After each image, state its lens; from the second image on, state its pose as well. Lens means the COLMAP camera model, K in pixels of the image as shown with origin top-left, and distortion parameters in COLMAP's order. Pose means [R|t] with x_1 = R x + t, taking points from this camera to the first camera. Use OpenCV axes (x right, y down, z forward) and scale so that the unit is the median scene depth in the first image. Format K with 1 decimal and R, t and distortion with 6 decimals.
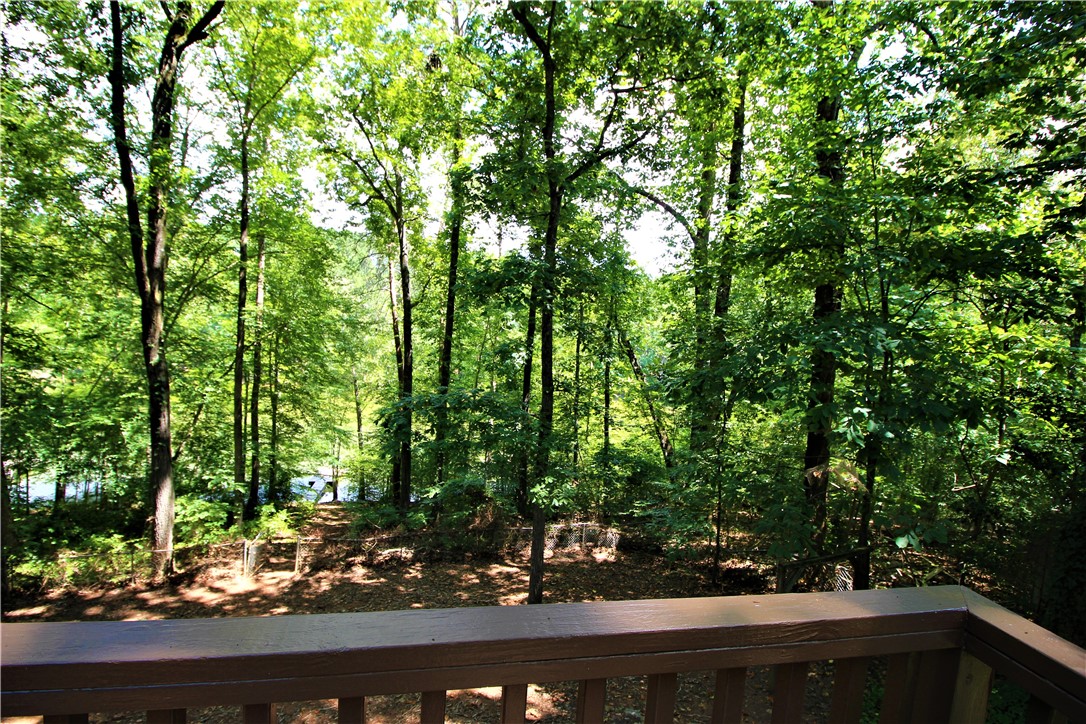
lens RADIAL K [[504.2, 0, 537.4], [0, 504.2, 355.8], [0, 0, 1]] dist [-0.000391, -0.013823]
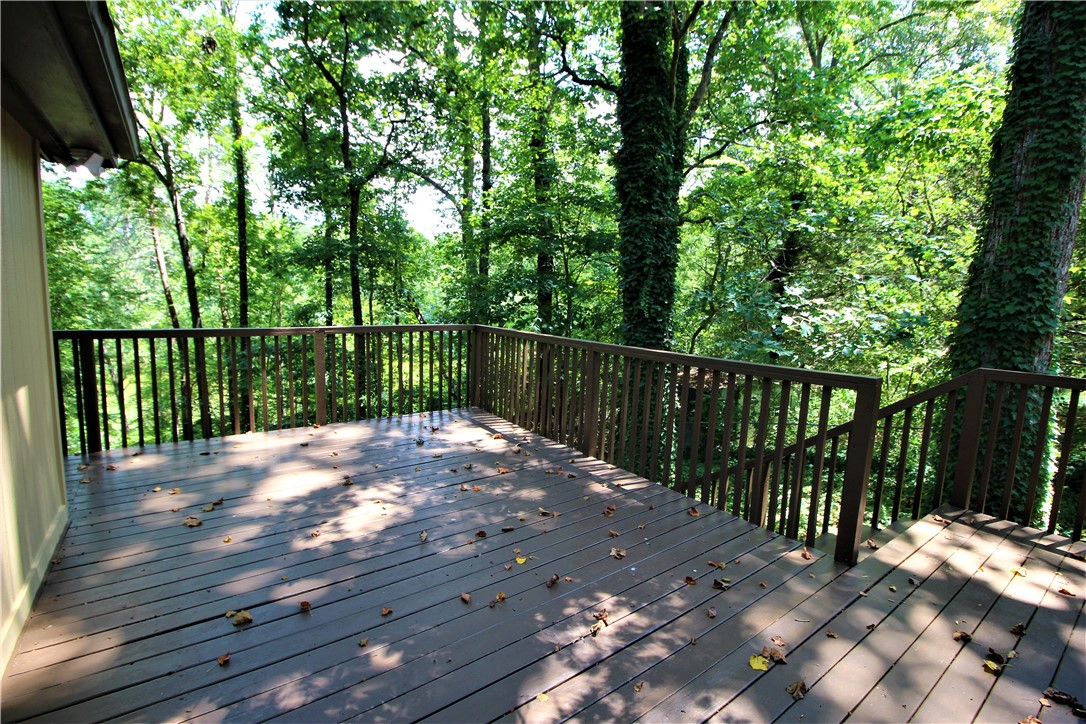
lens RADIAL K [[504.2, 0, 537.4], [0, 504.2, 355.8], [0, 0, 1]] dist [-0.000391, -0.013823]
pose [[0.910752, -0.094091, 0.402093, -0.046785], [0.061812, 0.993788, 0.092545, 0.013343], [-0.408302, -0.059432, 0.910910, -0.217739]]
